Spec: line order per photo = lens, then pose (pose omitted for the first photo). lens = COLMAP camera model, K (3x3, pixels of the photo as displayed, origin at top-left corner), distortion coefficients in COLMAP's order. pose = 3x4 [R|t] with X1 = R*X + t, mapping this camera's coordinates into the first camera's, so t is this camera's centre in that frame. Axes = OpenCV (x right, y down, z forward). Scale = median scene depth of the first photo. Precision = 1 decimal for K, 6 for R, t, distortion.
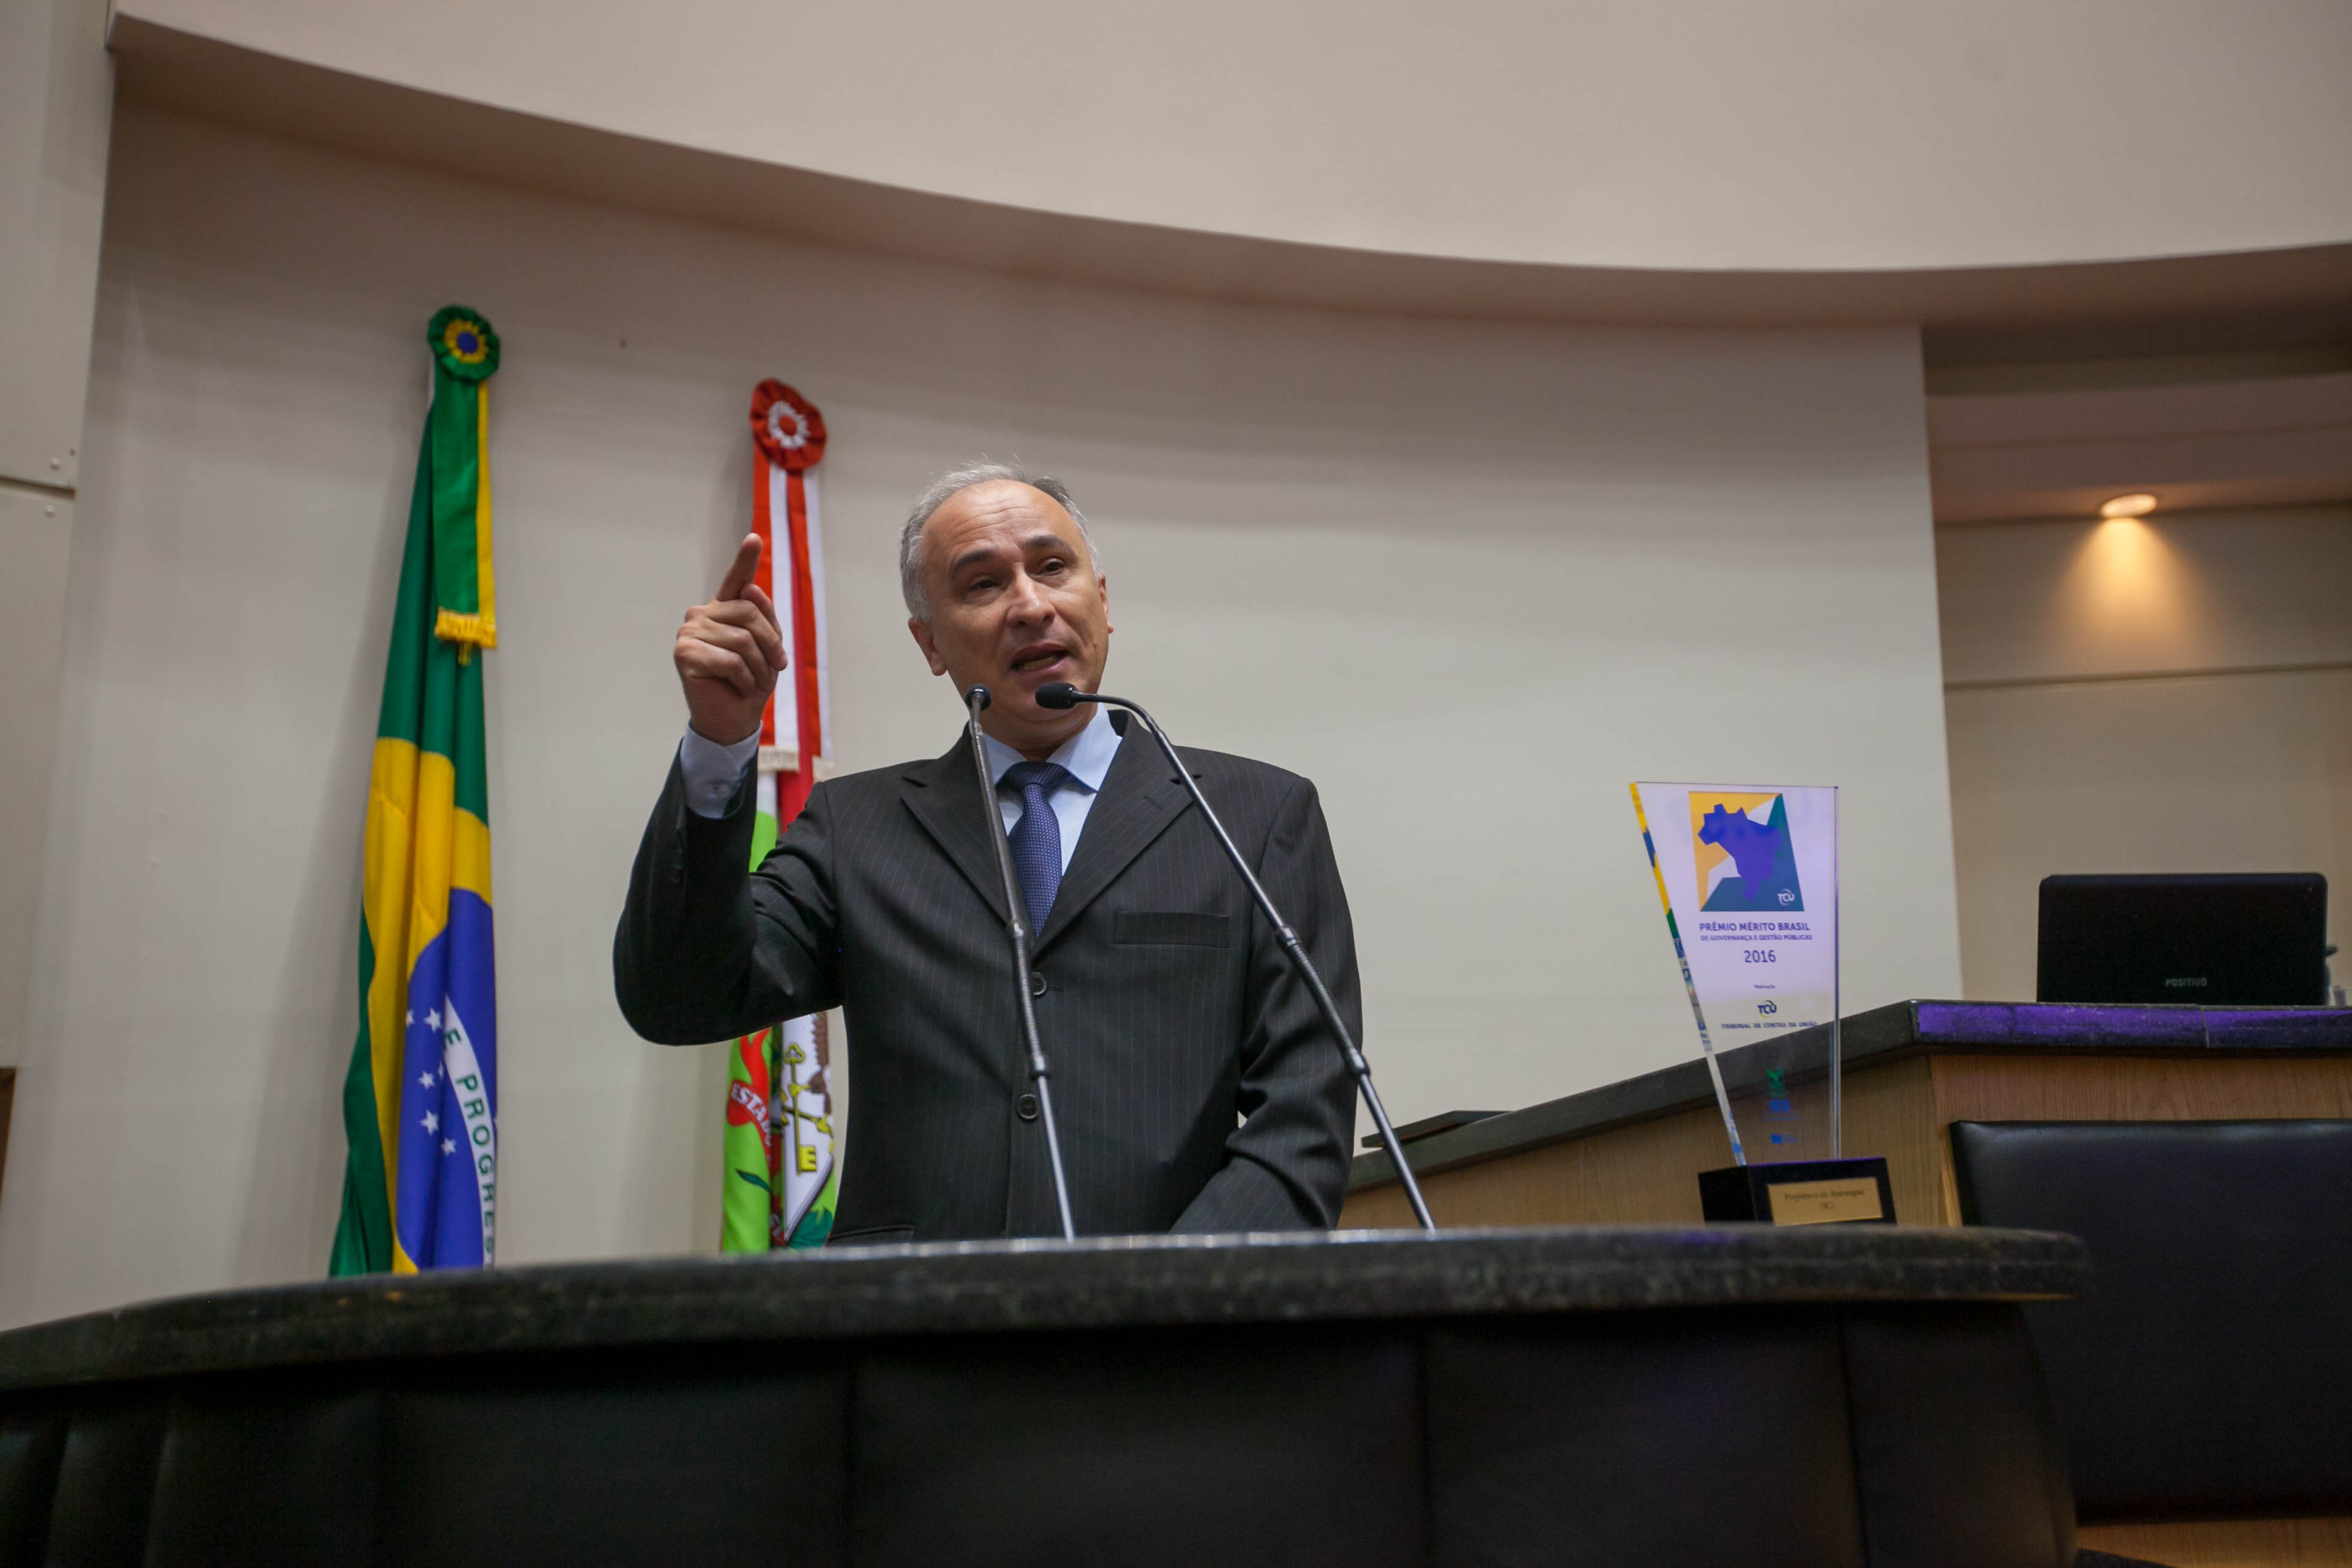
lens RADIAL K [[2263.7, 0, 1222.1], [0, 2263.7, 767.8], [0, 0, 1]] dist [0.025876, 0.007494]
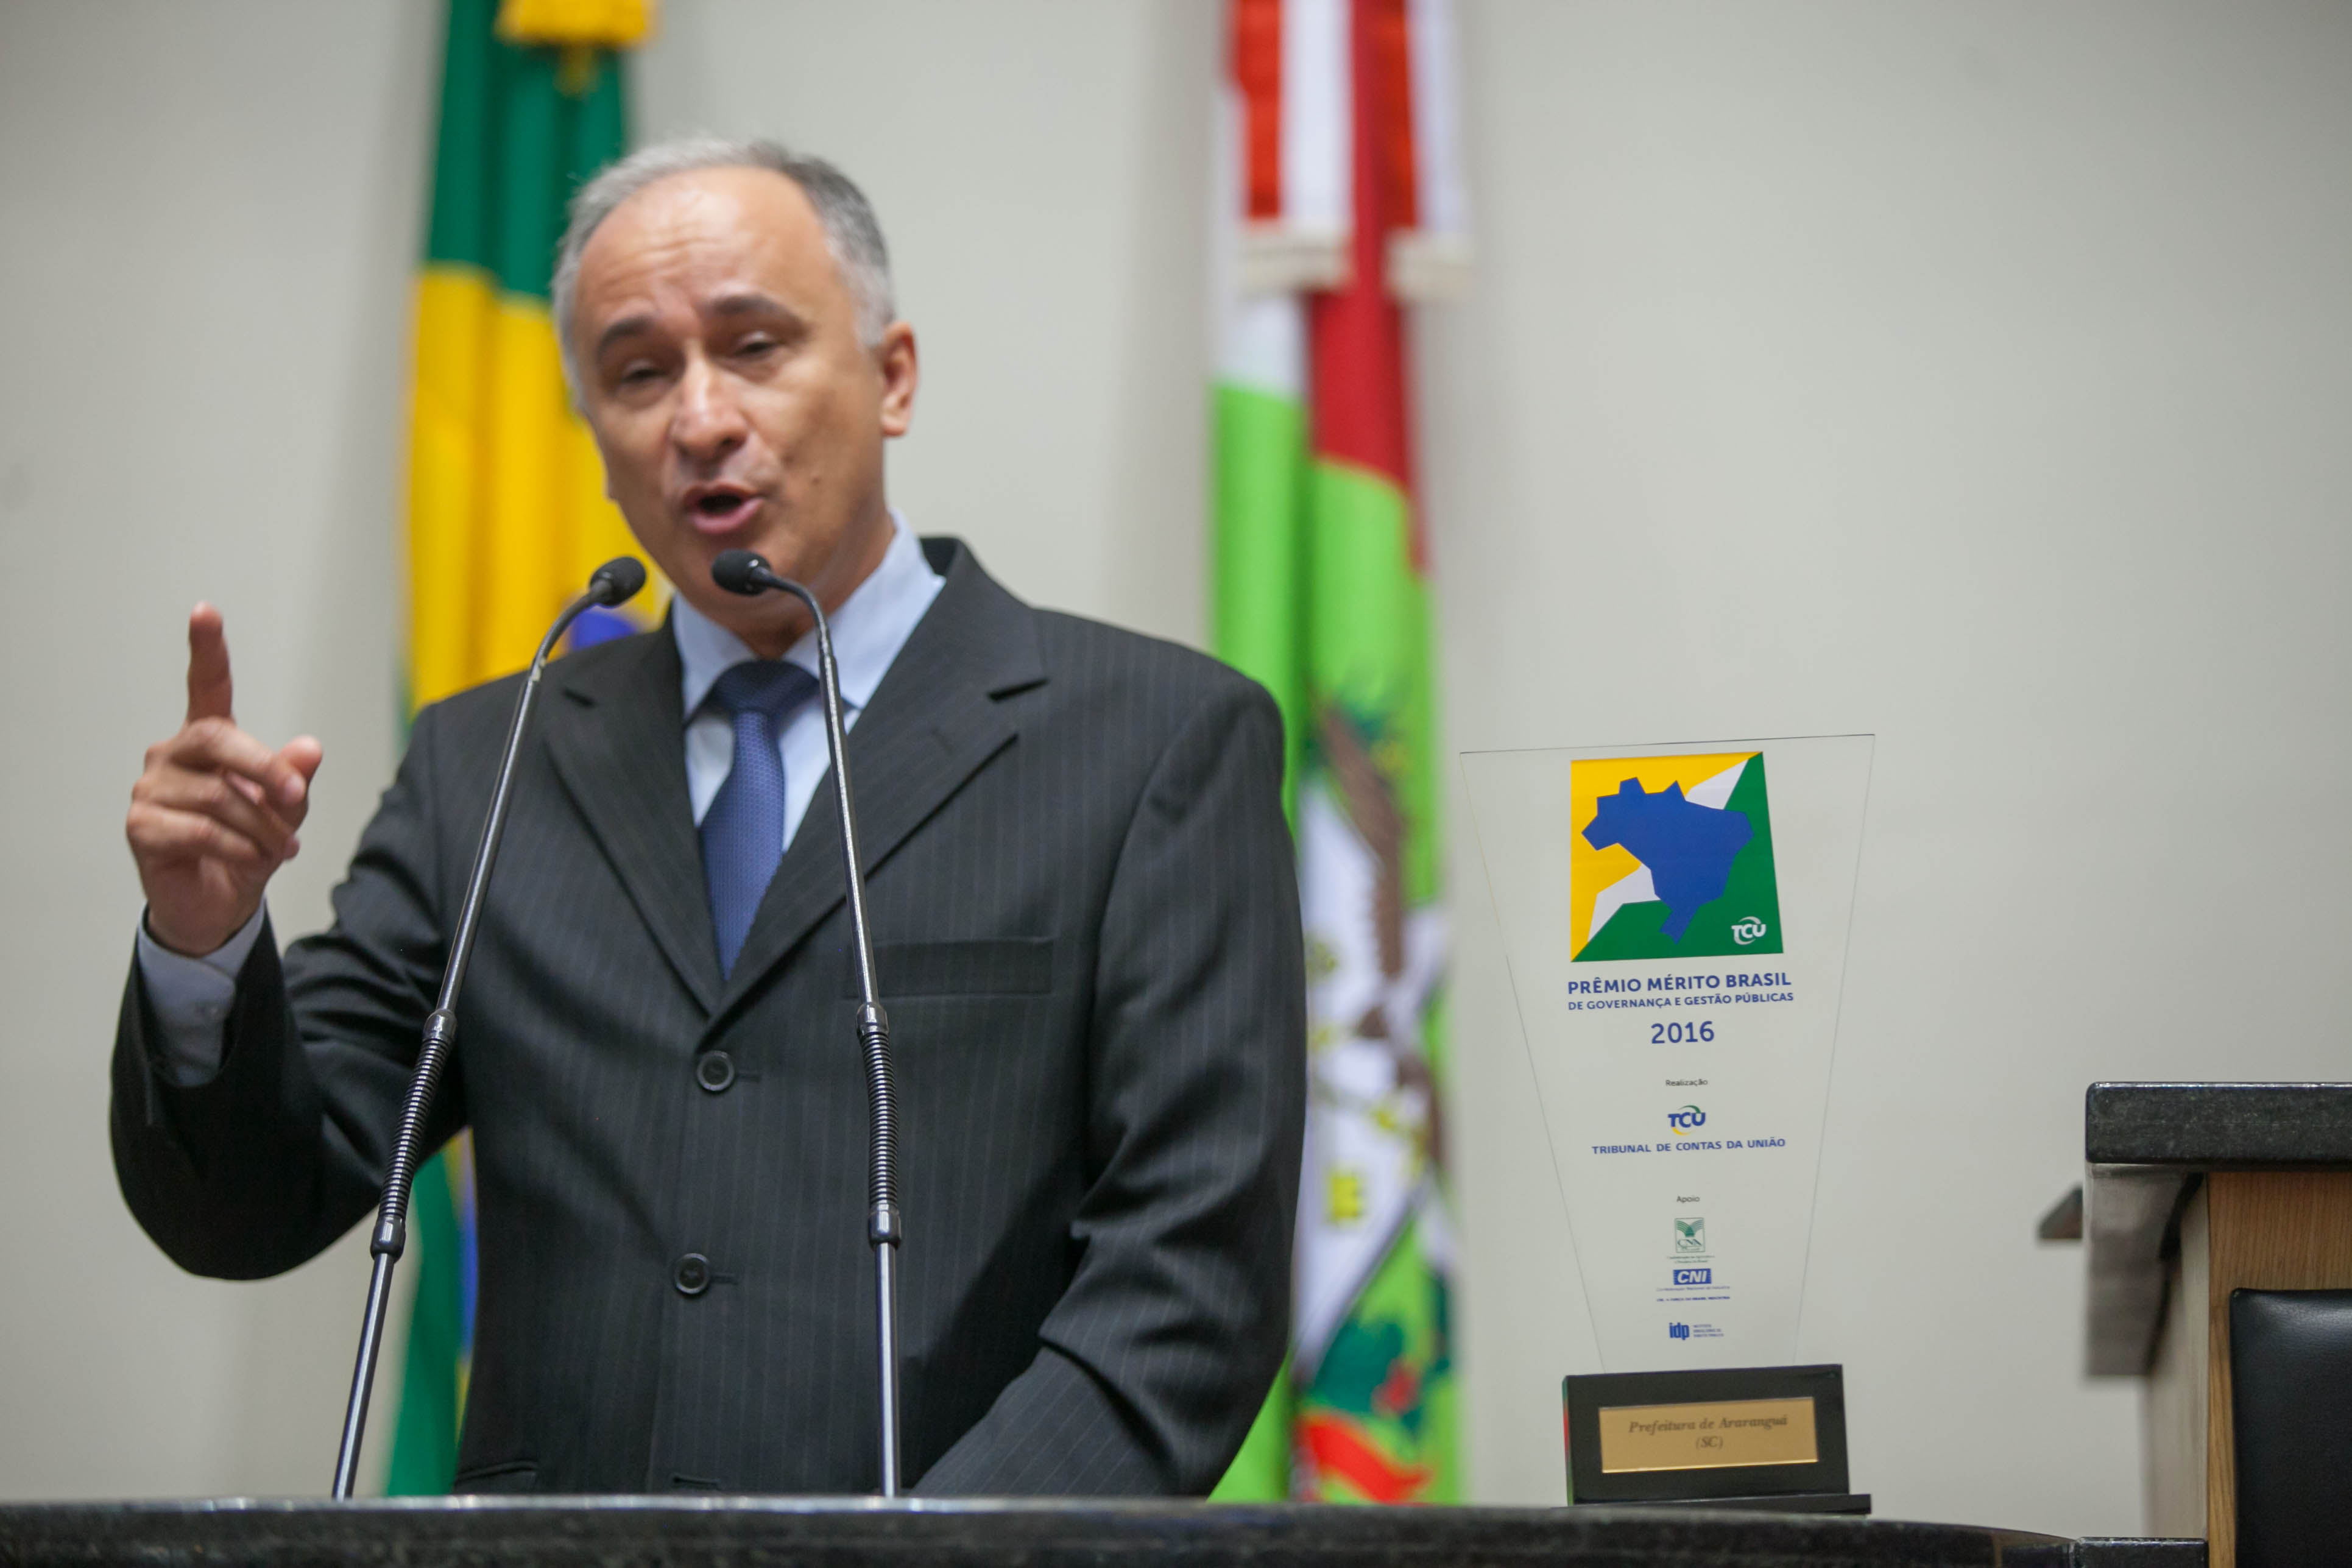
lens RADIAL K [[8602.8, 0, 1279.2], [0, 8602.8, 786.7], [0, 0, 1]] dist [0.108157, 1.209531]
pose [[0.916197, -0.004483, -0.400702, 0.493333], [0.065154, 0.988299, 0.137914, -0.142373], [0.395395, -0.152464, 0.905769, -0.519084]]
